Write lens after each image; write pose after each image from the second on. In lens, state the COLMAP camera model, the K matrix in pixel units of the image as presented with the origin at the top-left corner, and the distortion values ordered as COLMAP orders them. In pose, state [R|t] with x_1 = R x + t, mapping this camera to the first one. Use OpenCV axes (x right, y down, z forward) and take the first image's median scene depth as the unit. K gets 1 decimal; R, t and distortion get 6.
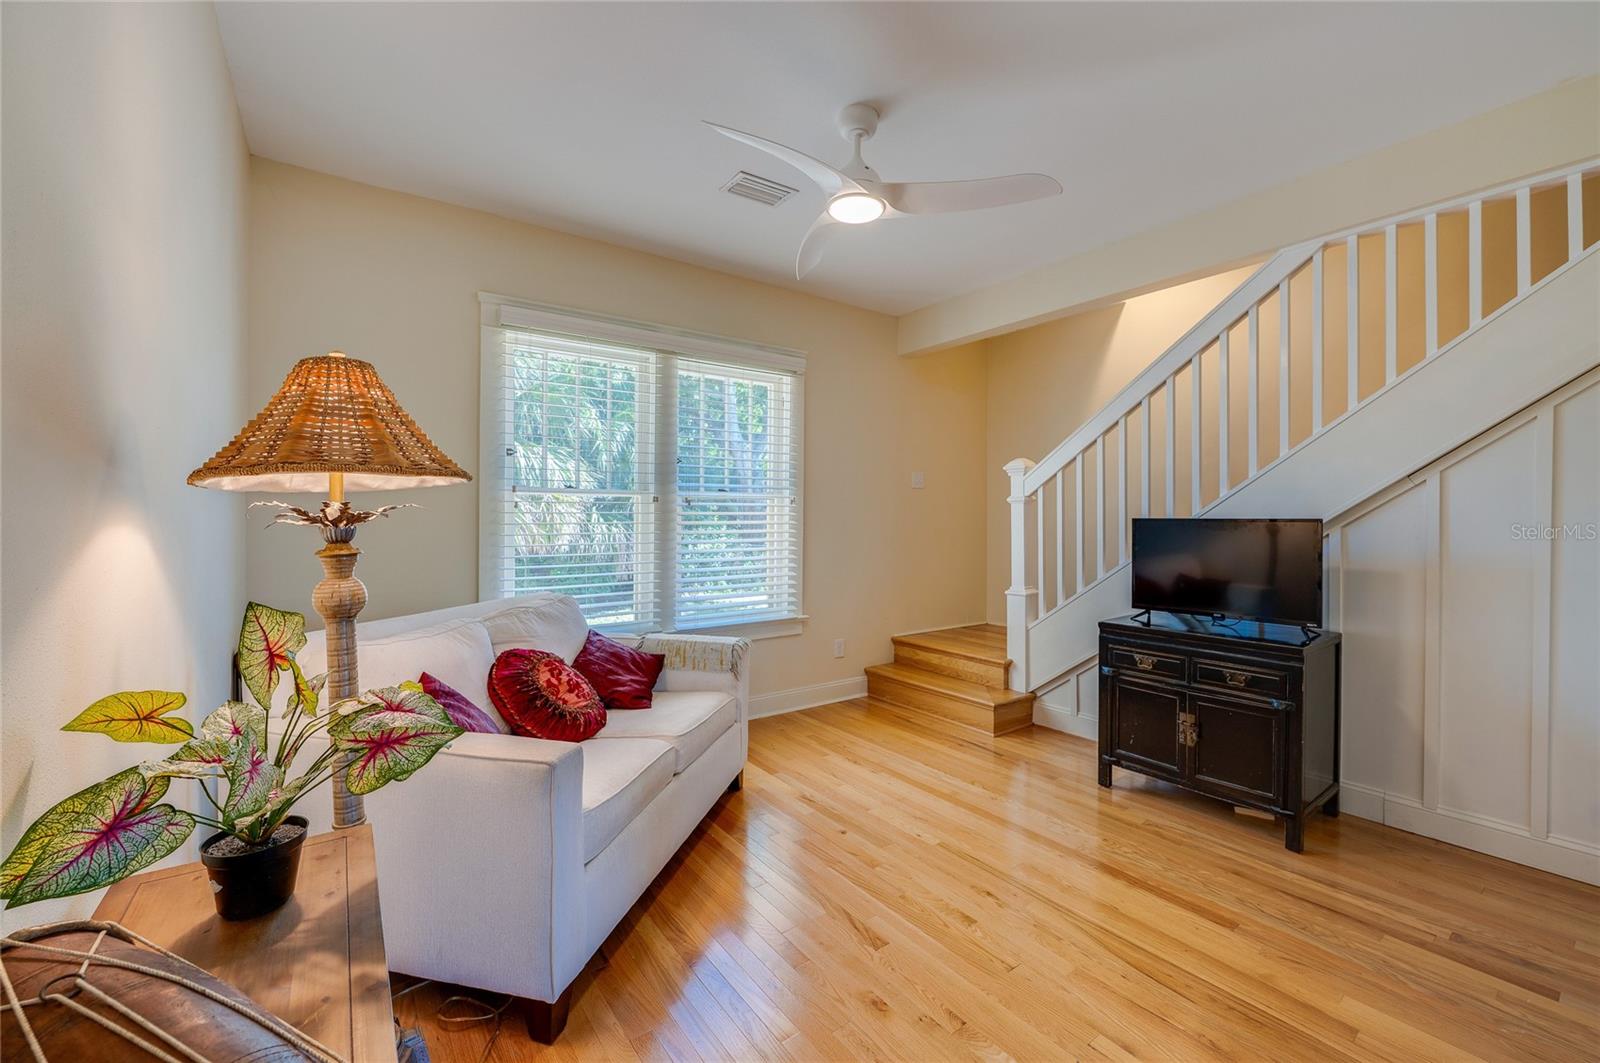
lens RADIAL K [[655.0, 0, 787.6], [0, 655.0, 530.5], [0, 0, 1]] dist [-0.012604, 0.000065]
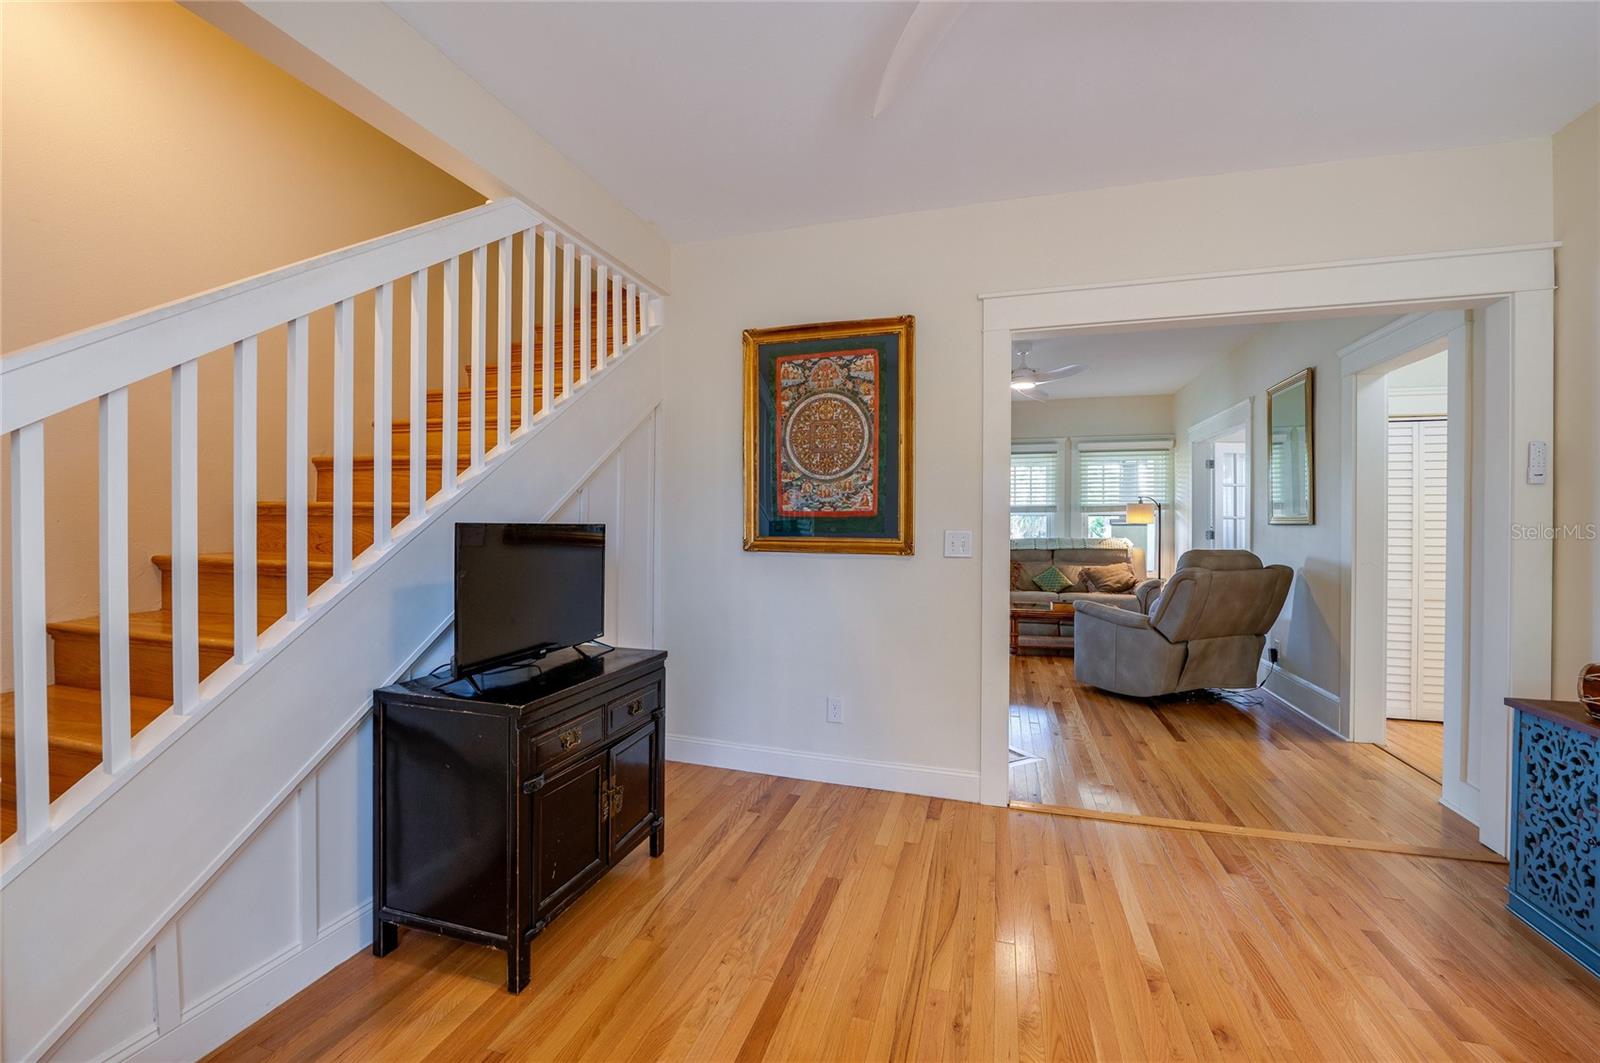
lens RADIAL K [[671.4, 0, 800.0], [0, 671.4, 531.5], [0, 0, 1]] dist [-0.016734, -0.000048]
pose [[-0.635868, -0.010715, 0.771723, -0.181047], [0.010745, 0.999684, 0.022733, -0.029819], [-0.771723, 0.022747, -0.635552, 1.838874]]
